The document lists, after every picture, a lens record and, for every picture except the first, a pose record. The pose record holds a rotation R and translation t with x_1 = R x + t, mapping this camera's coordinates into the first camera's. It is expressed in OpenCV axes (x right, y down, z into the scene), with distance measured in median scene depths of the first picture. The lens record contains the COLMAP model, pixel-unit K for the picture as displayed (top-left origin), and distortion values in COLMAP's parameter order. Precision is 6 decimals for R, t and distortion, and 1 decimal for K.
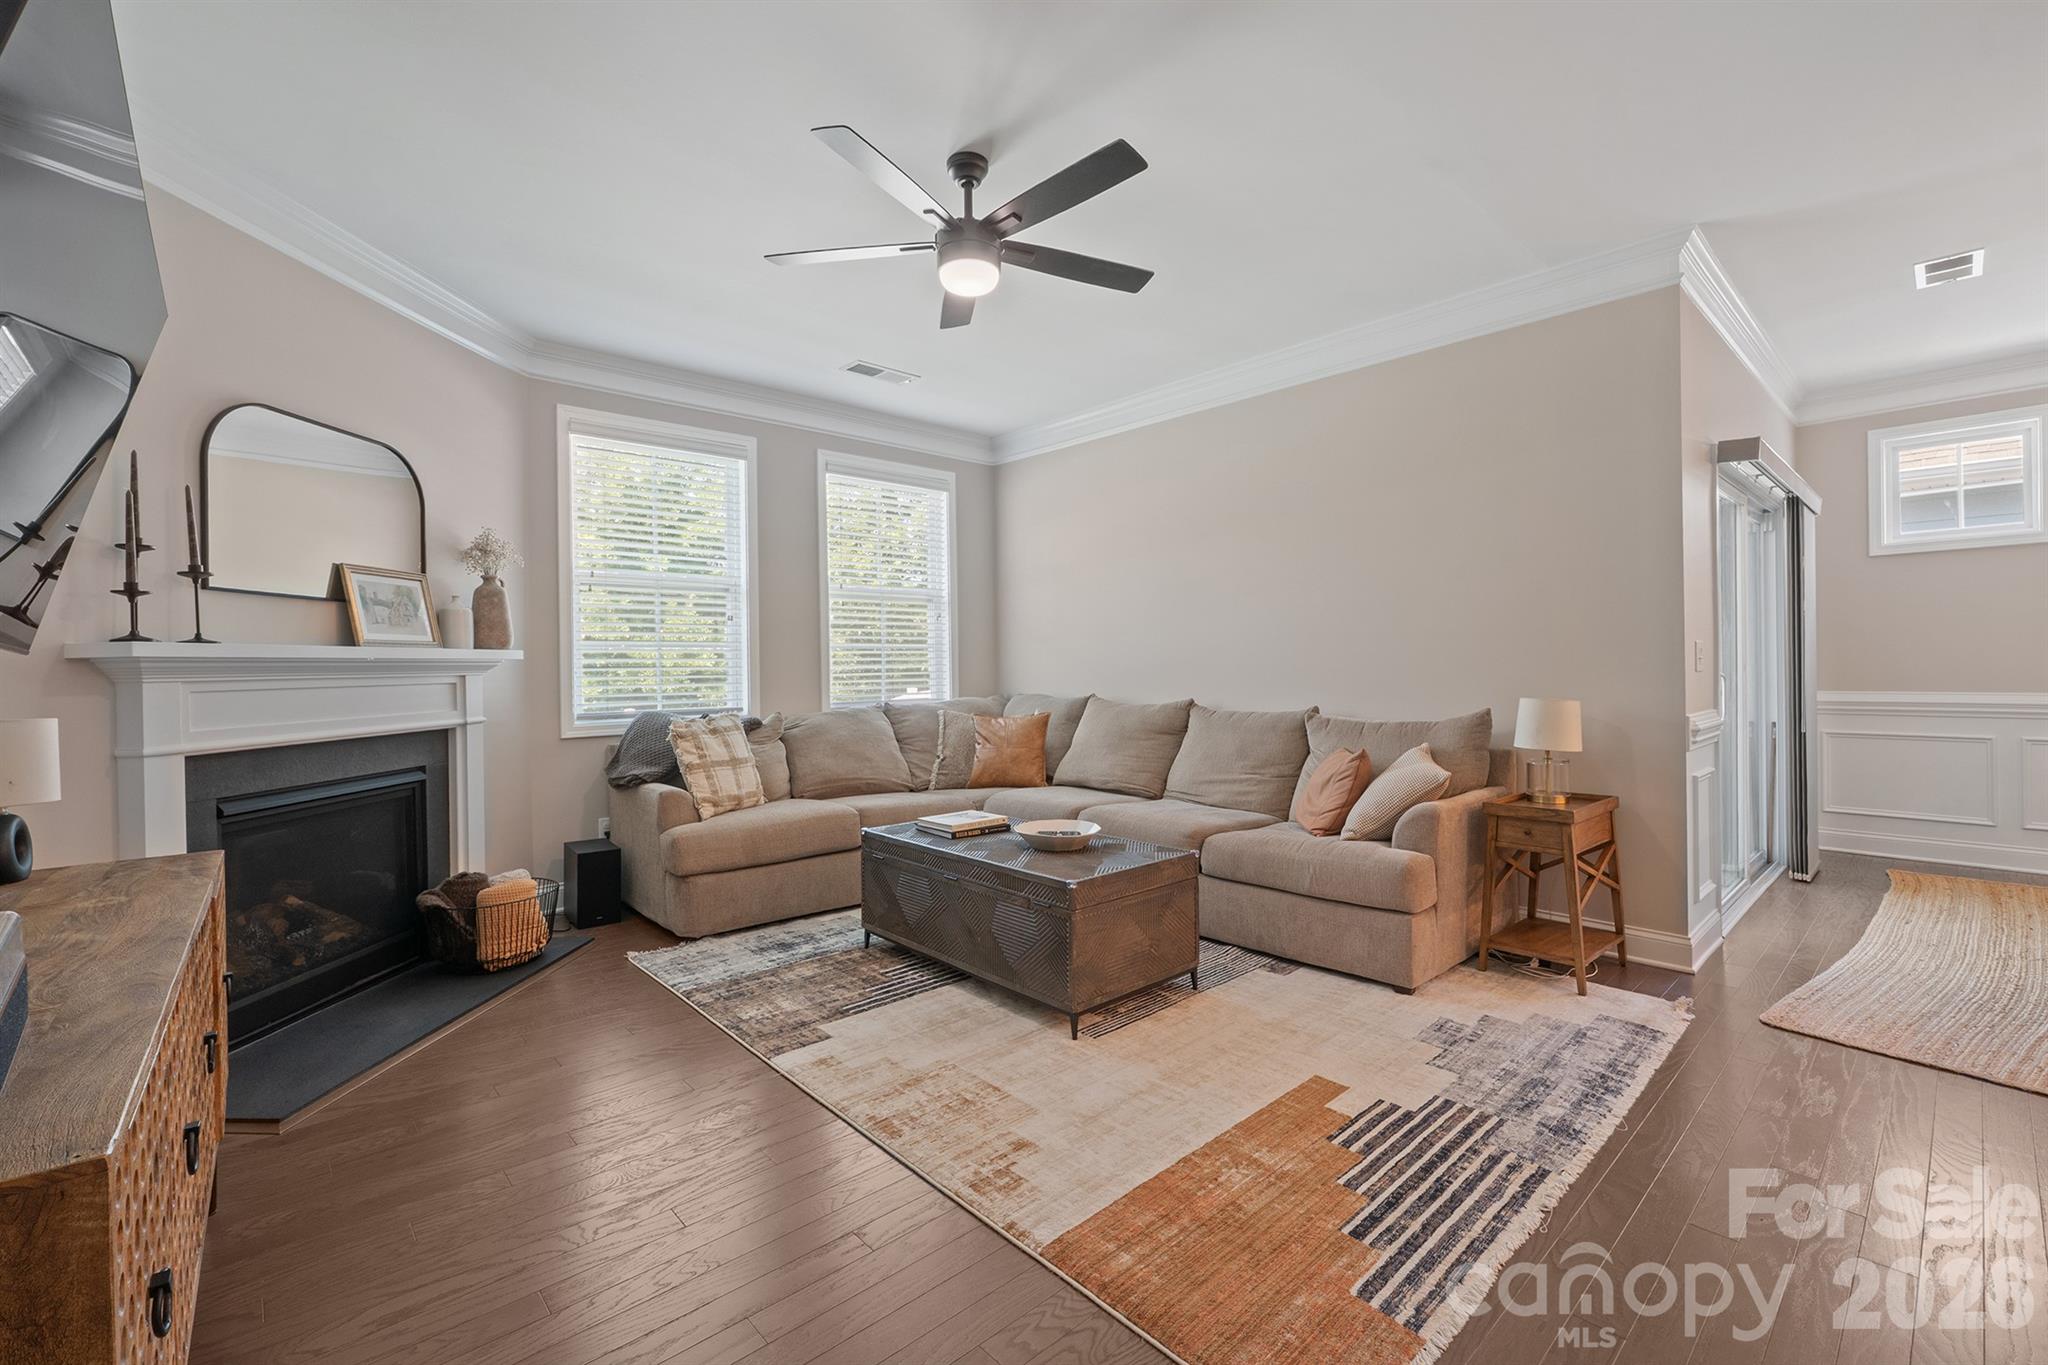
lens RADIAL K [[876.6, 0, 1028.2], [0, 876.6, 667.9], [0, 0, 1]] dist [-0.007504, -0.000072]
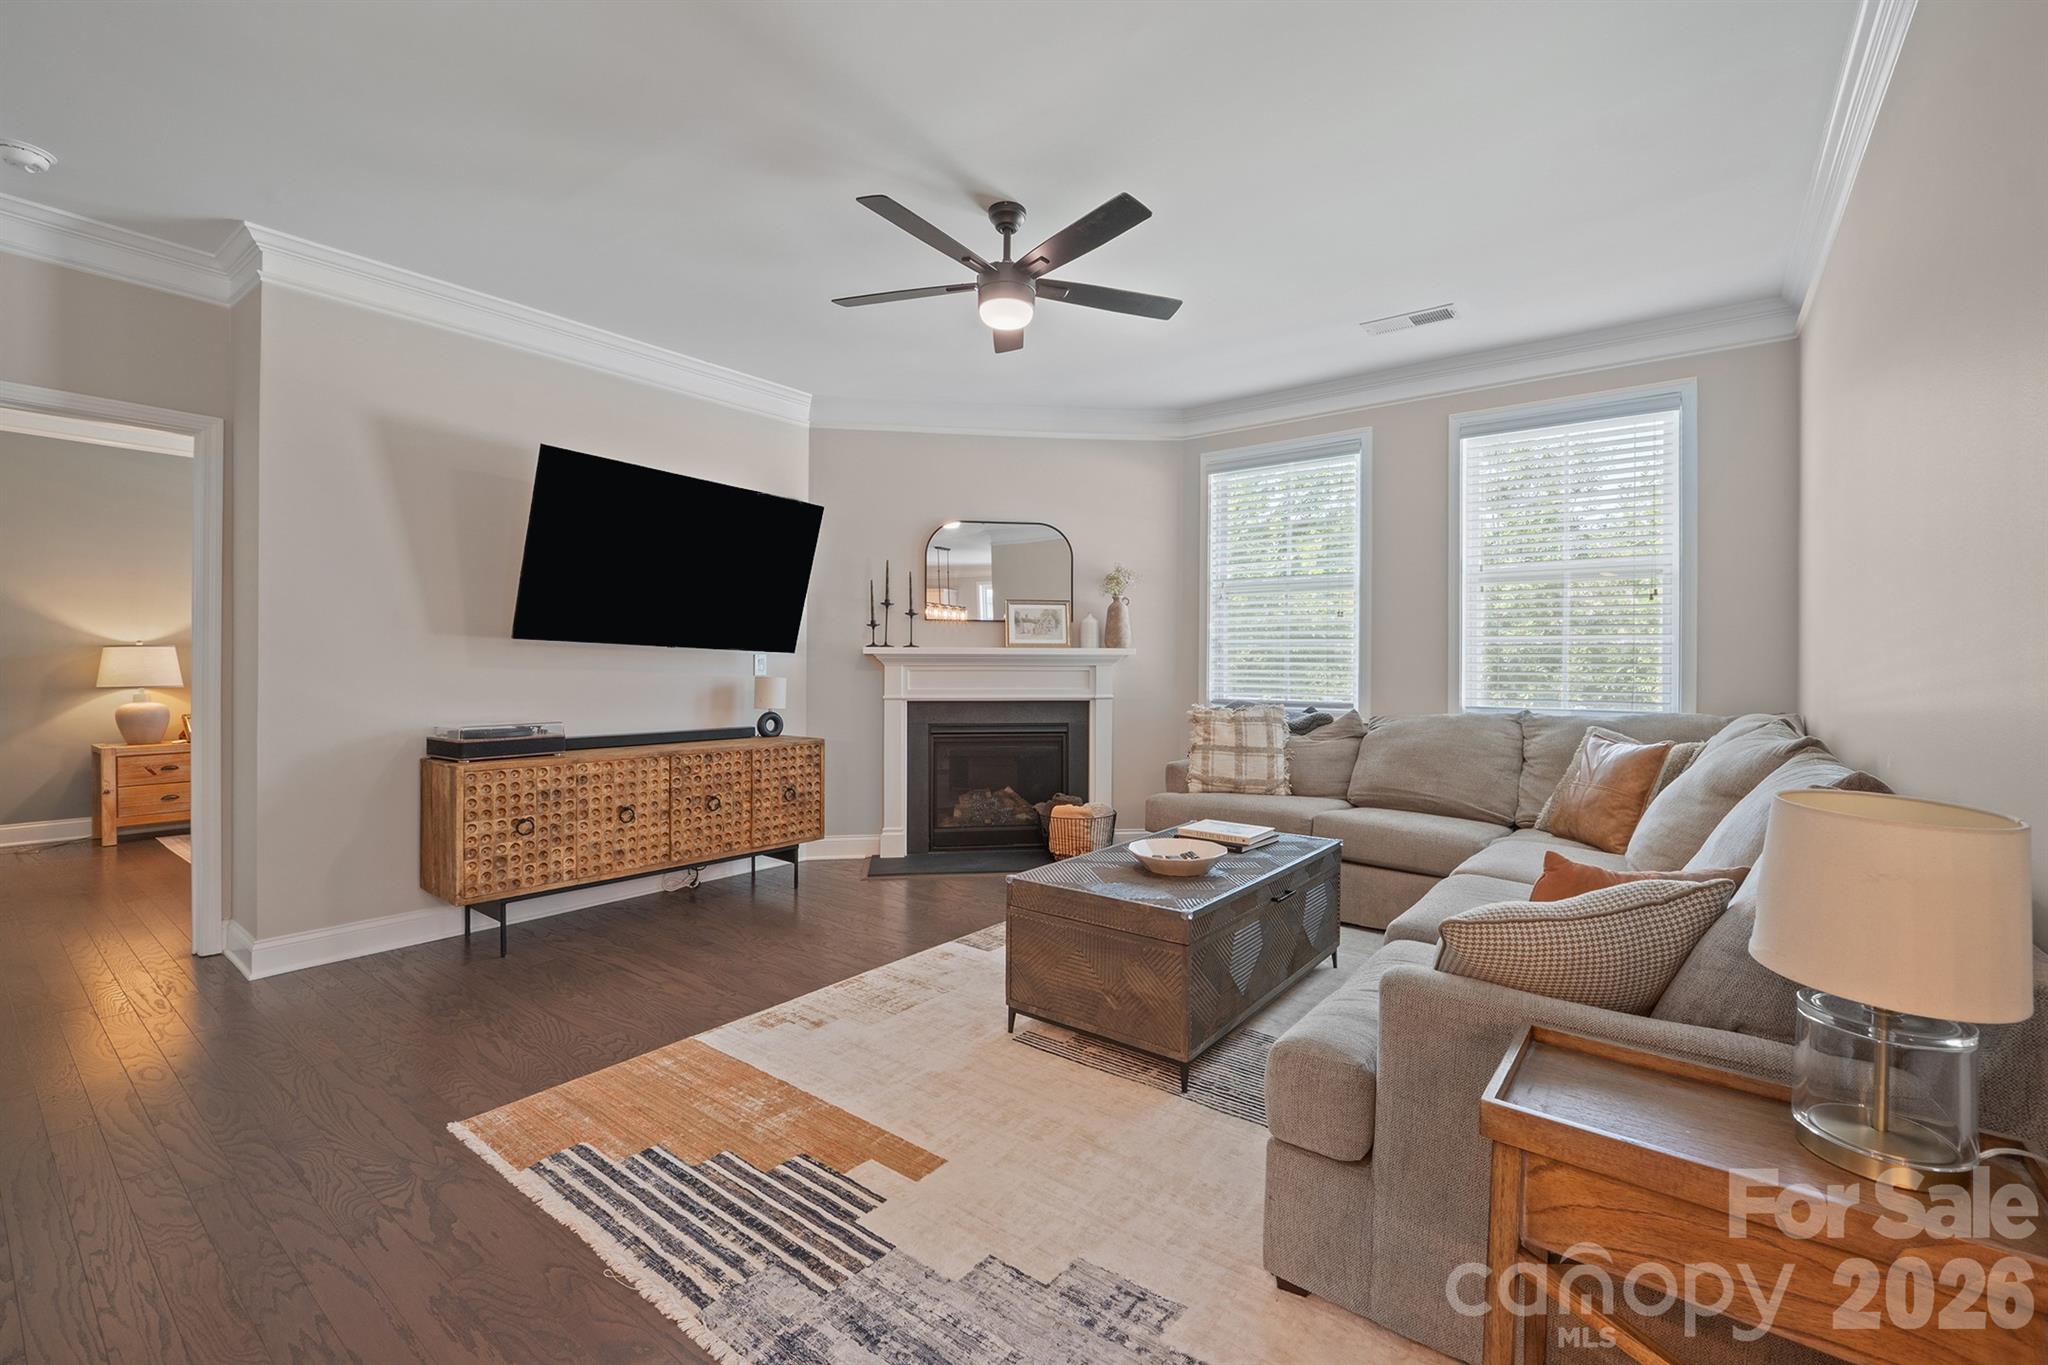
lens RADIAL K [[859.3, 0, 1028.4], [0, 859.3, 669.6], [0, 0, 1]] dist [-0.006294, -0.000392]
pose [[0.176385, 0.019634, -0.984125, 0.850462], [-0.009408, 0.999789, 0.018261, -0.011671], [0.984276, 0.006037, 0.176532, 0.697191]]
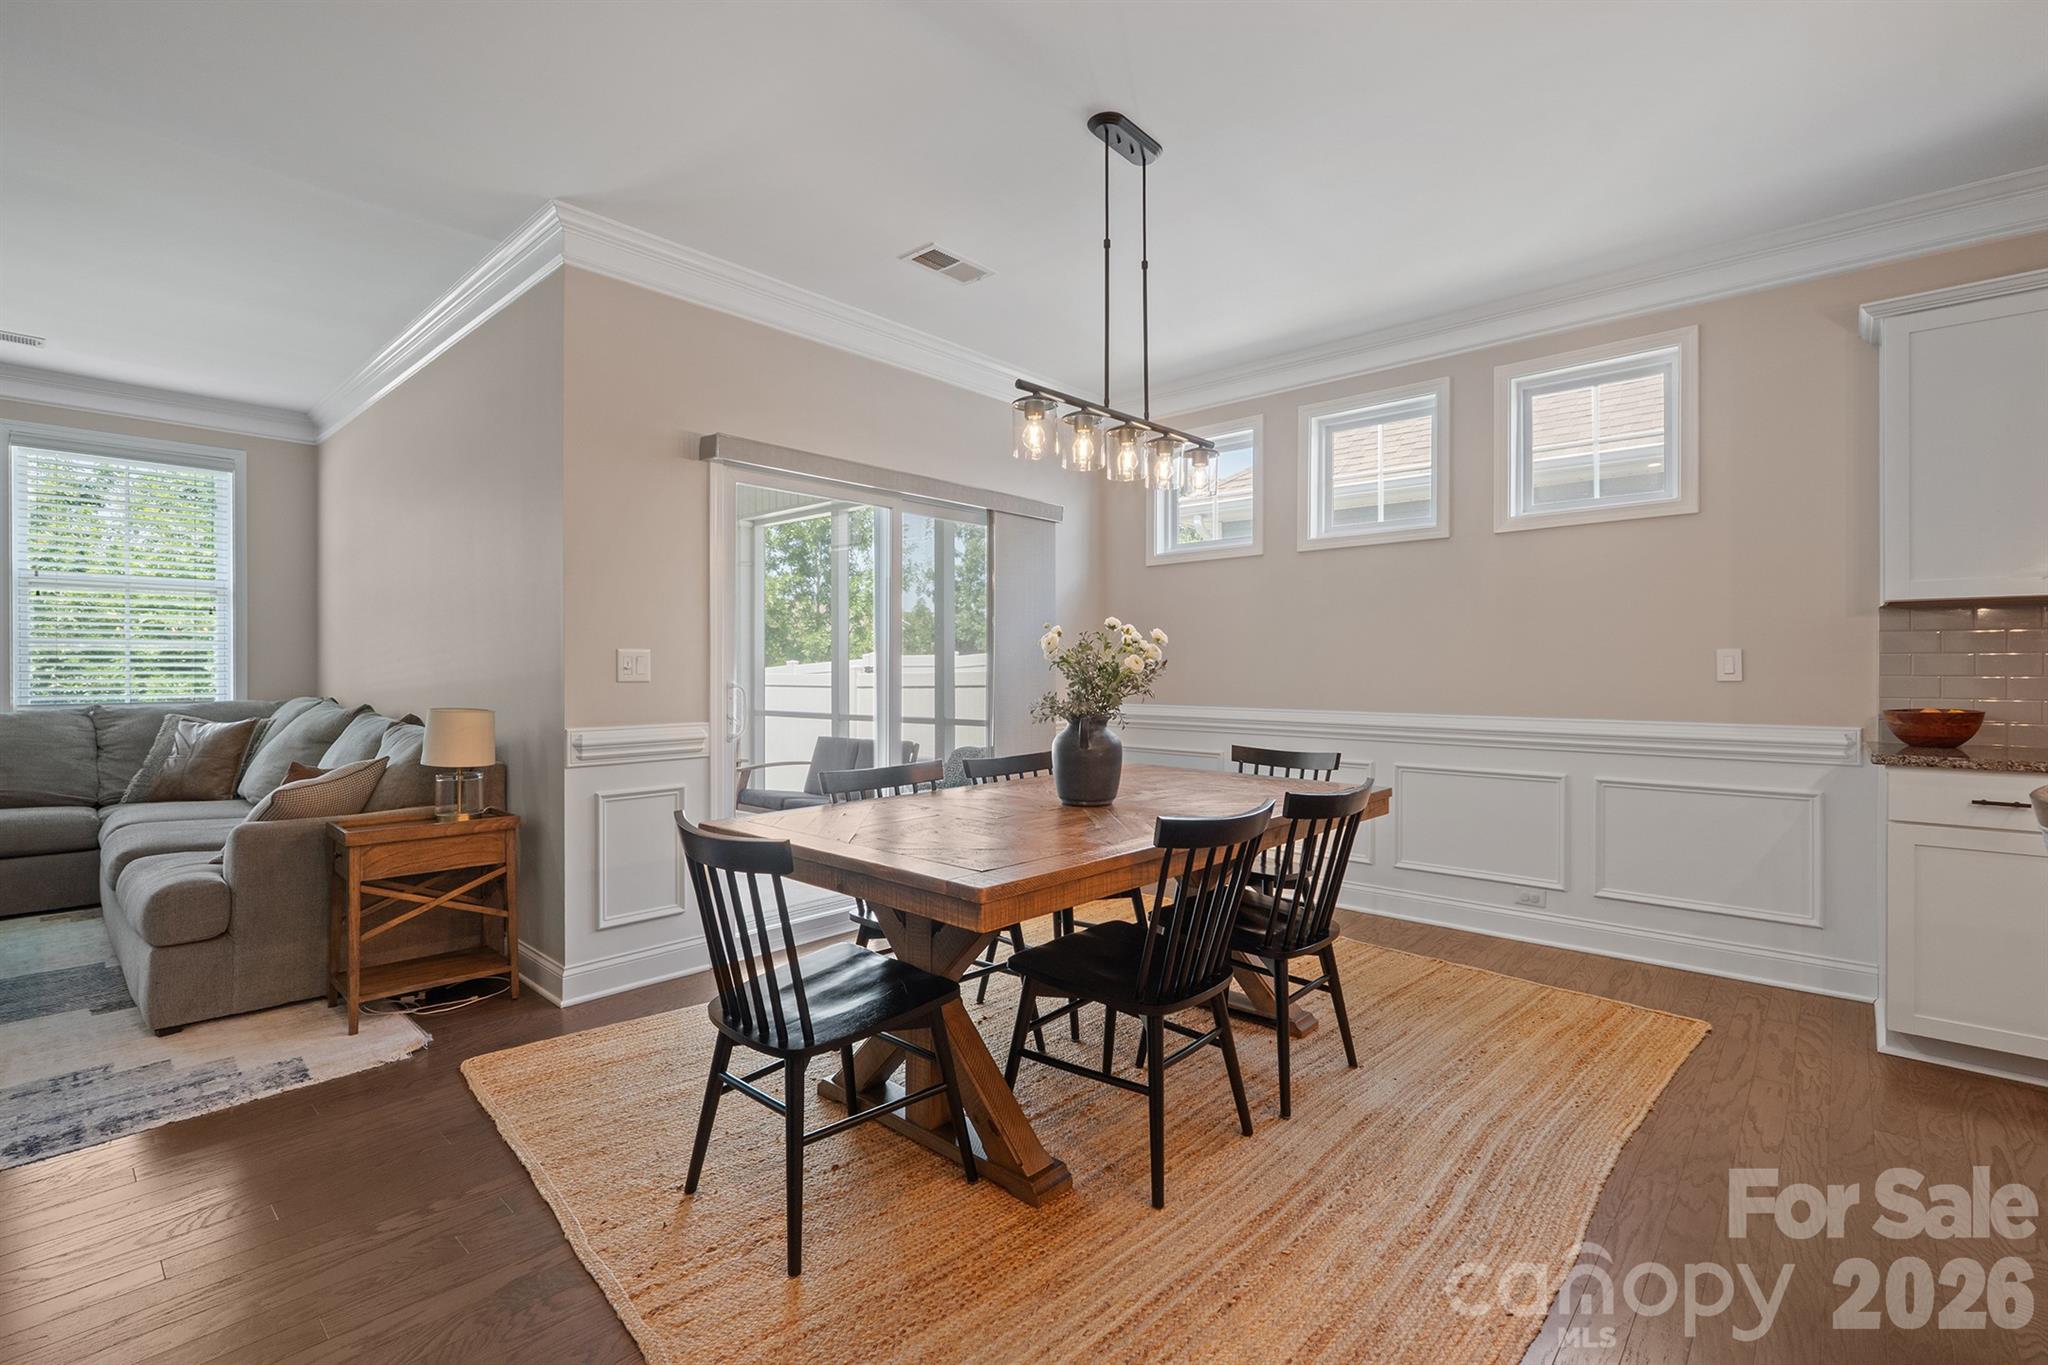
lens RADIAL K [[907.2, 0, 1026.4], [0, 907.2, 670.7], [0, 0, 1]] dist [-0.005723, -0.000685]
pose [[0.994998, 0.014890, 0.098783, 1.134919], [-0.014766, 0.999889, -0.001989, -0.012670], [-0.098801, 0.000520, 0.995107, -0.010125]]
